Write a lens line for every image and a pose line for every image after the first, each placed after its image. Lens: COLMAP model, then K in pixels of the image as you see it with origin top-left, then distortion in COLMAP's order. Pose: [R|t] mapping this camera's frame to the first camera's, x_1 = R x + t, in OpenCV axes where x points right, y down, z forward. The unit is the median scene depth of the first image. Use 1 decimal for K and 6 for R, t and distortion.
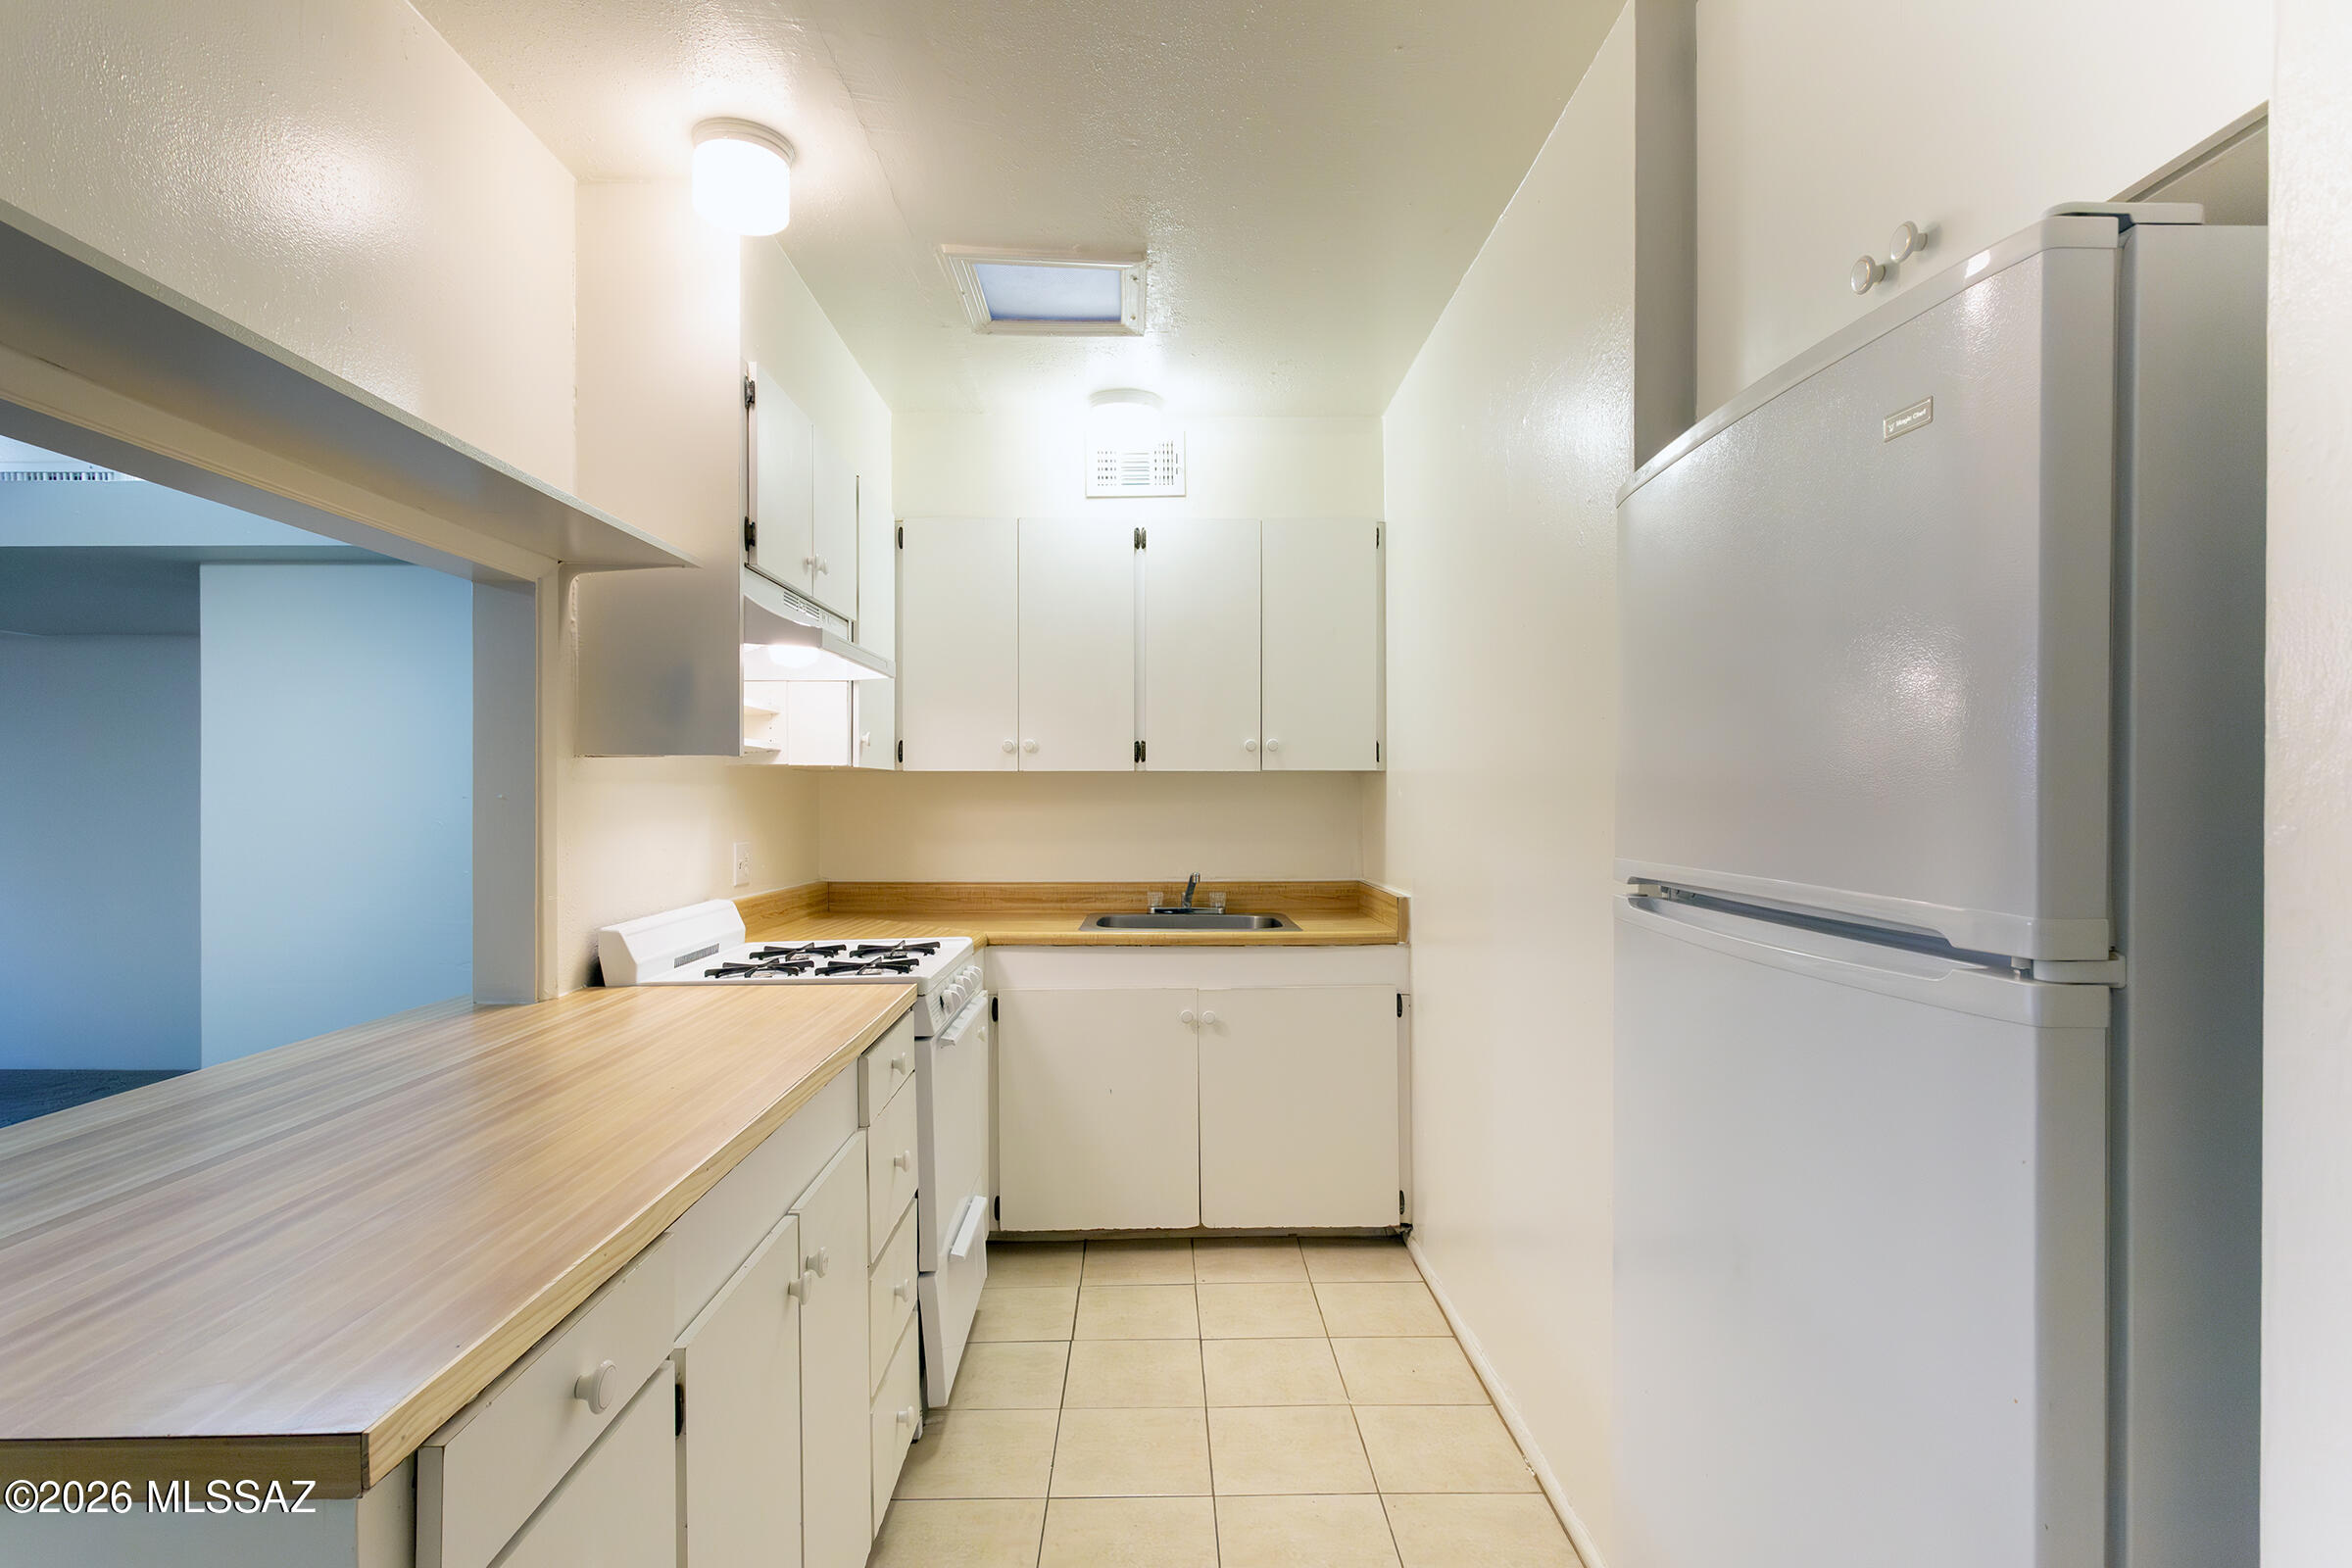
lens RADIAL K [[1189.8, 0, 1176.0], [0, 1189.8, 784.0], [0, 0, 1]] dist [-0.000156, 0.000599]
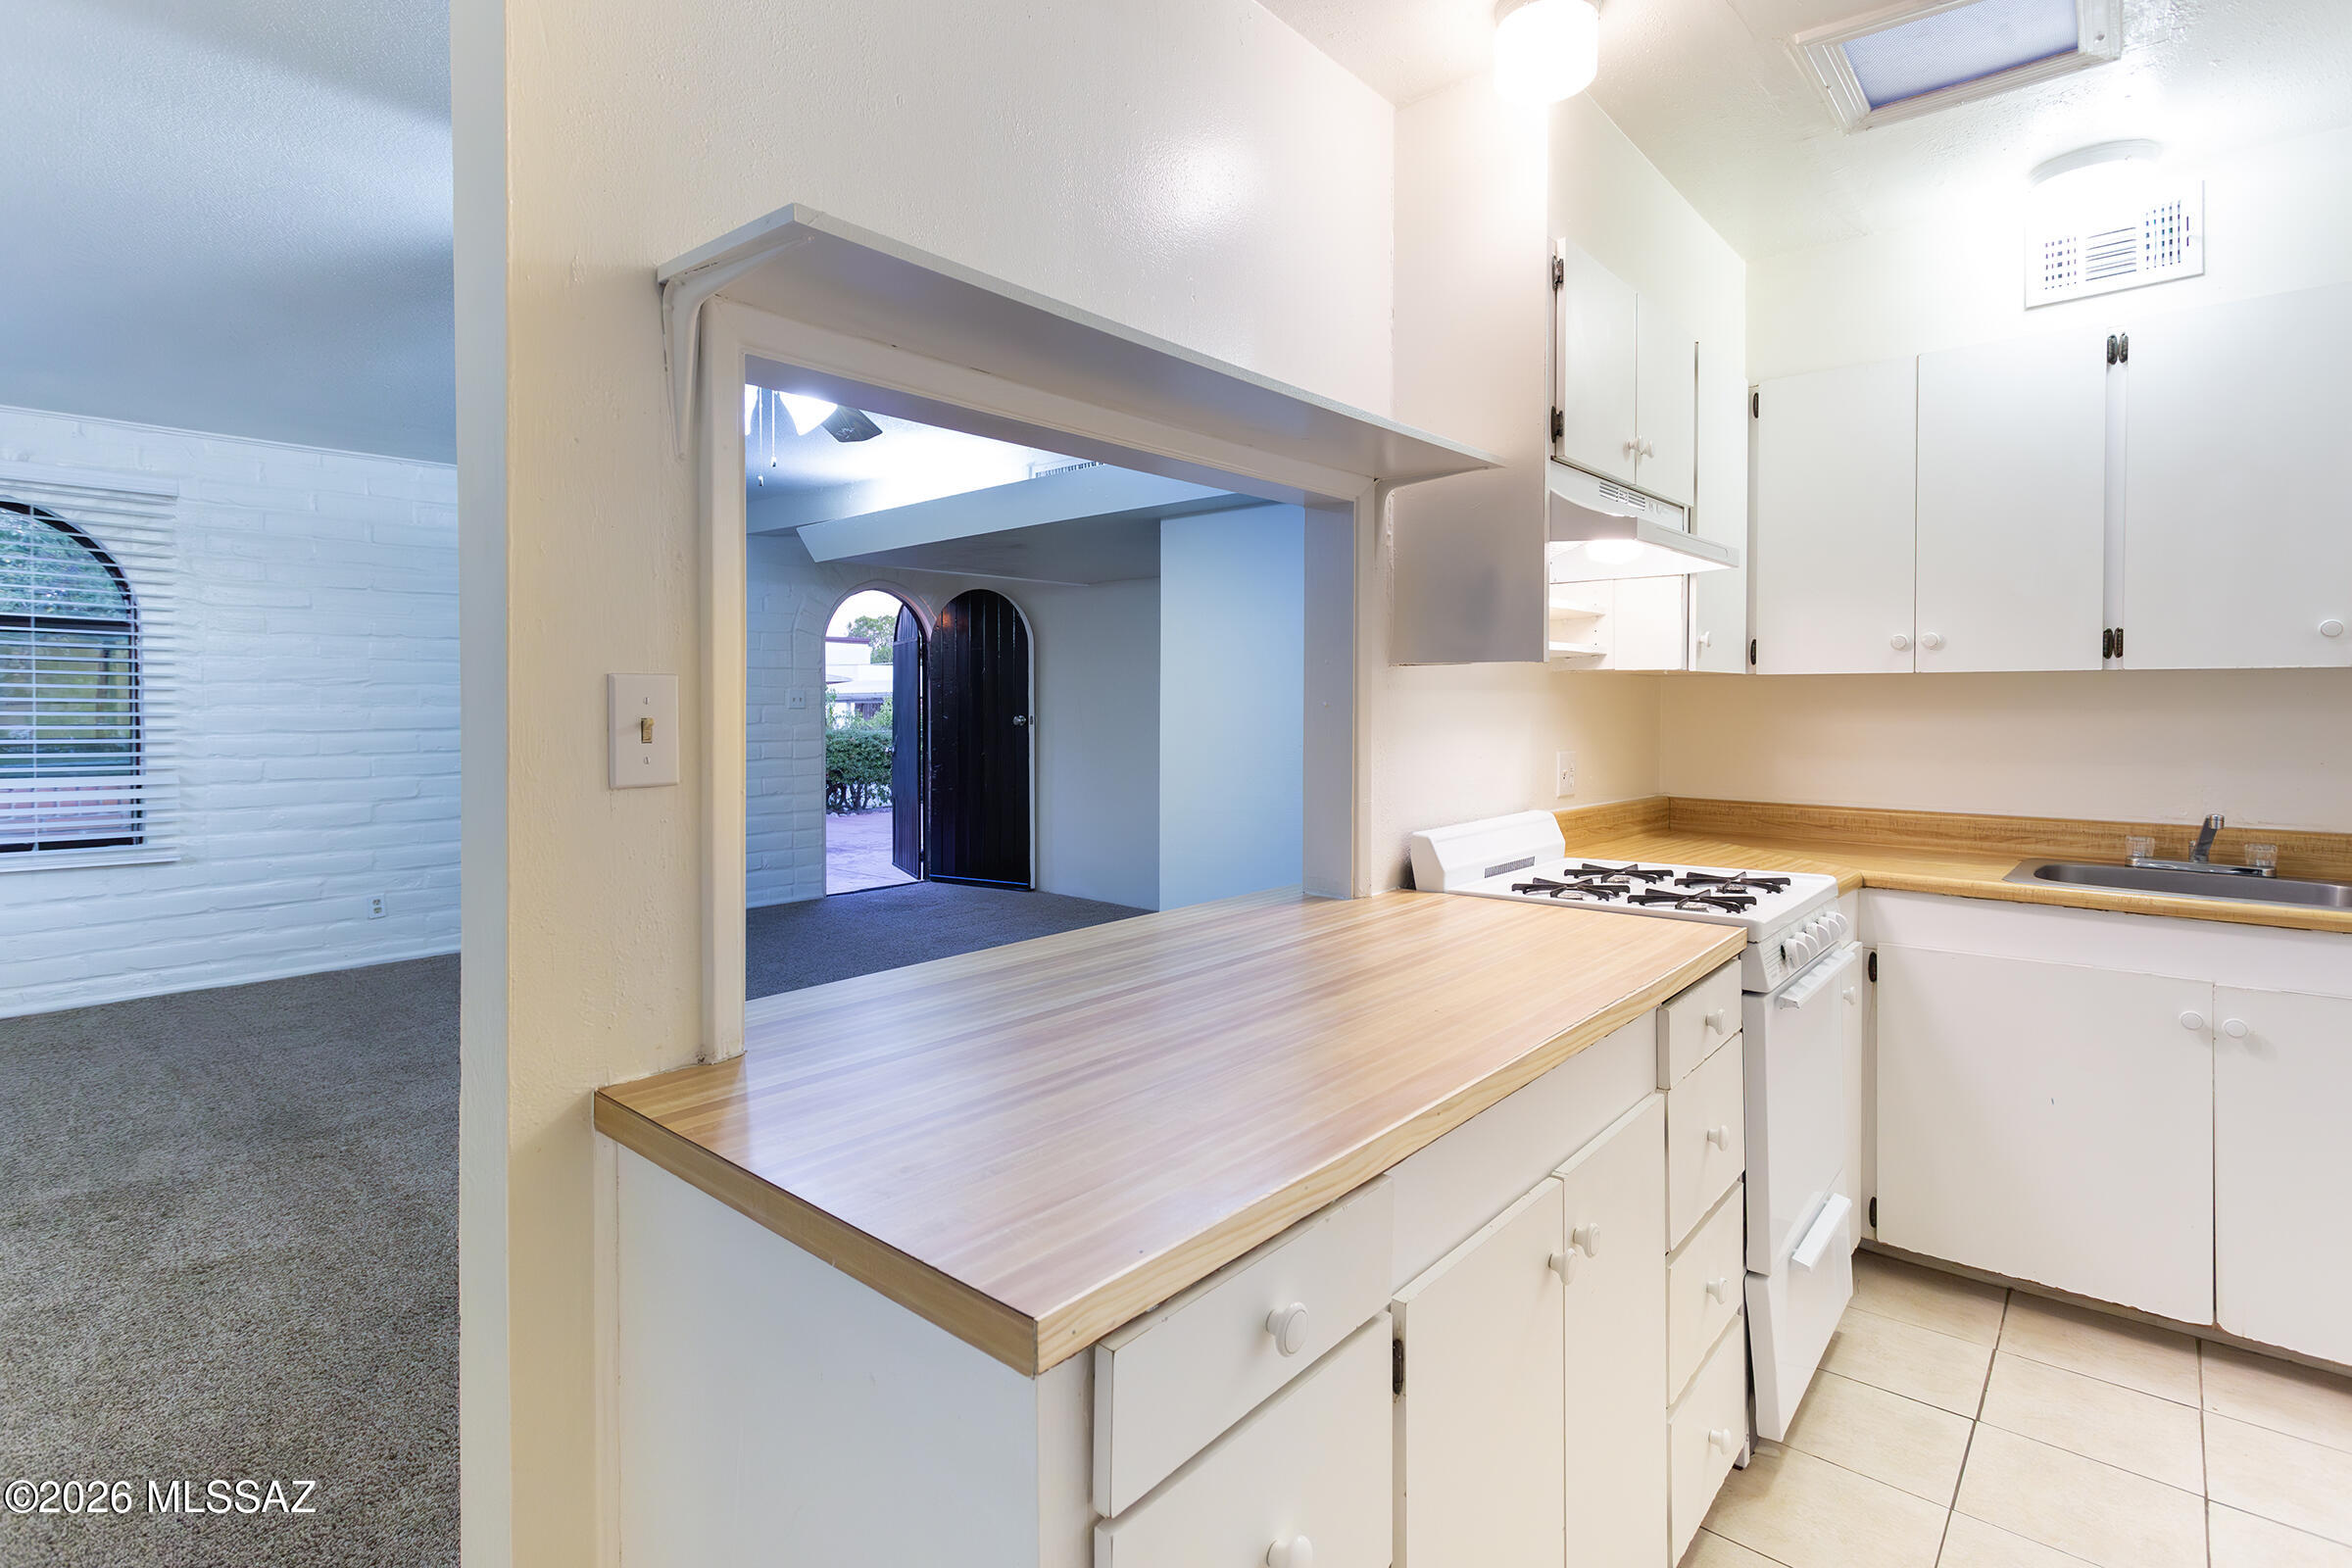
lens RADIAL K [[1140.7, 0, 1173.0], [0, 1140.7, 712.6], [0, 0, 1]] dist [0.001959, 0.000822]
pose [[0.733881, 0.007789, -0.679234, 0.030723], [0.006607, 0.999805, 0.018605, -0.002092], [0.679246, -0.018141, 0.733686, 0.130322]]
